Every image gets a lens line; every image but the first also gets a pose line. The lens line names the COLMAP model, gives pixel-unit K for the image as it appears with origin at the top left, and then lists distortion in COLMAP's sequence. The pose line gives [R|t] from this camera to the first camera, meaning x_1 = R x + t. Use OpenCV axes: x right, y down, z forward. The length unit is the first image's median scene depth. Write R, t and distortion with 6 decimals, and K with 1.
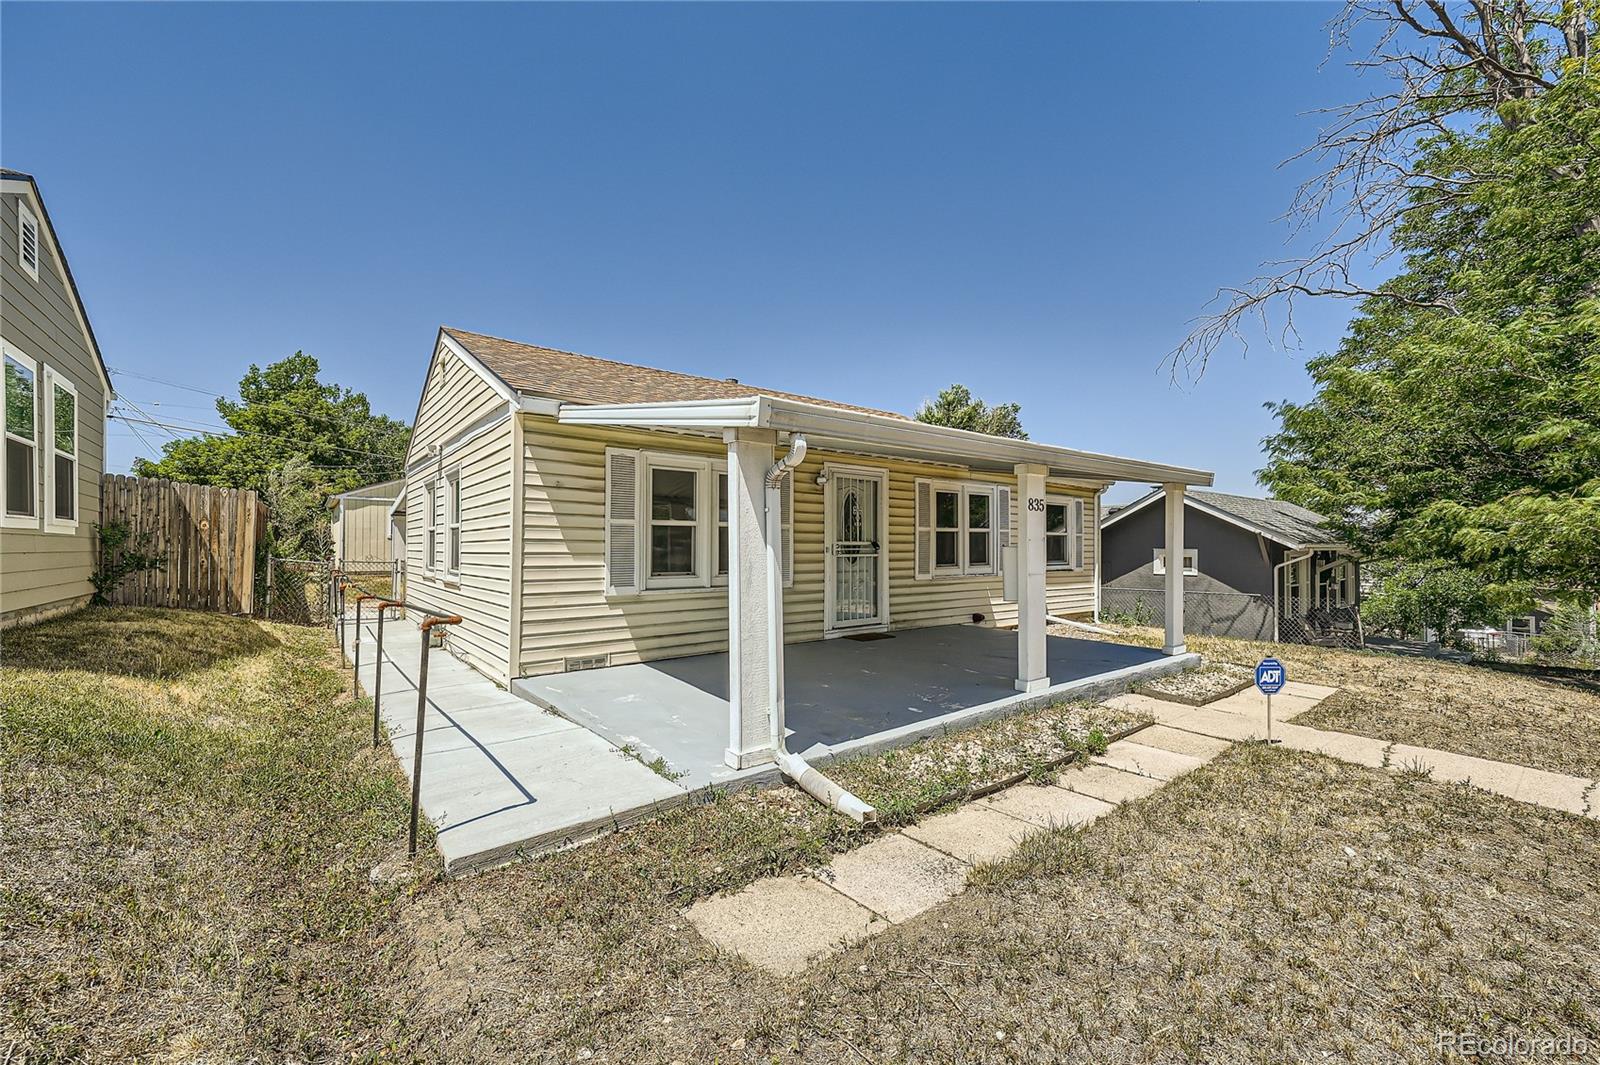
lens RADIAL K [[636.5, 0, 800.7], [0, 636.5, 543.2], [0, 0, 1]] dist [0.001012, 0.000193]
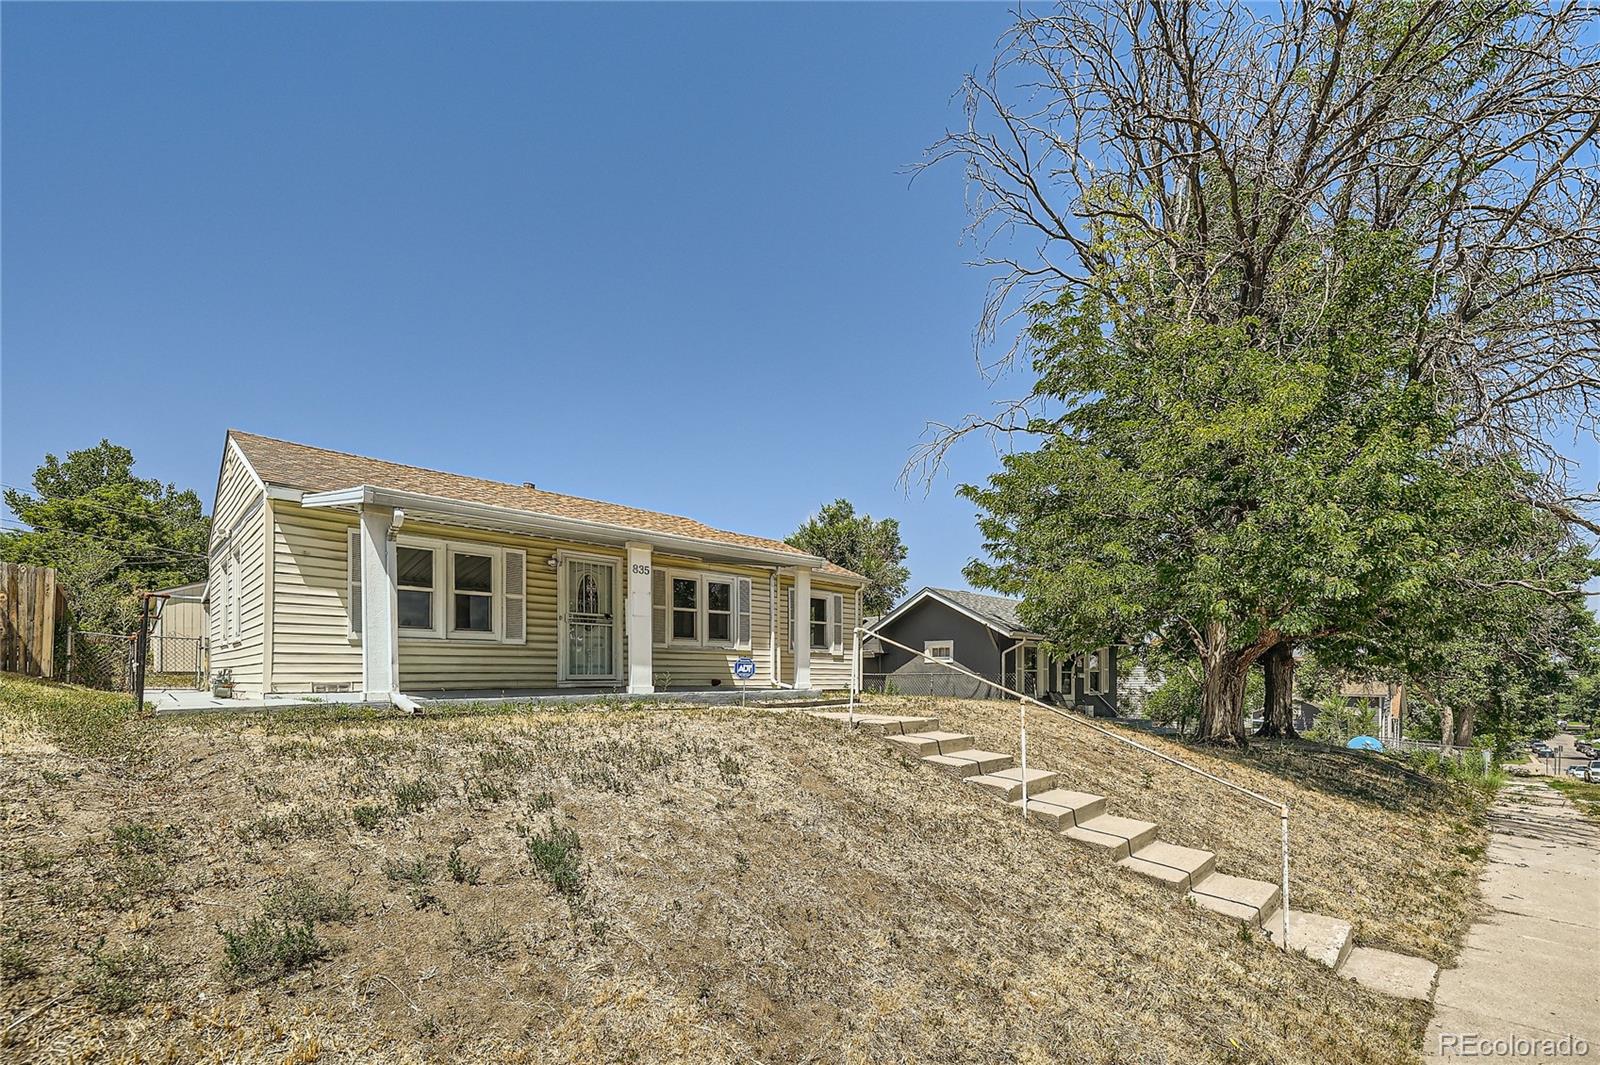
lens RADIAL K [[691.9, 0, 822.3], [0, 691.9, 679.0], [0, 0, 1]] dist [-0.000229, 0.001067]
pose [[0.992260, -0.002517, 0.124153, 0.336036], [0.001199, 0.999942, 0.010693, 0.102434], [-0.124173, -0.010461, 0.992206, -0.382324]]
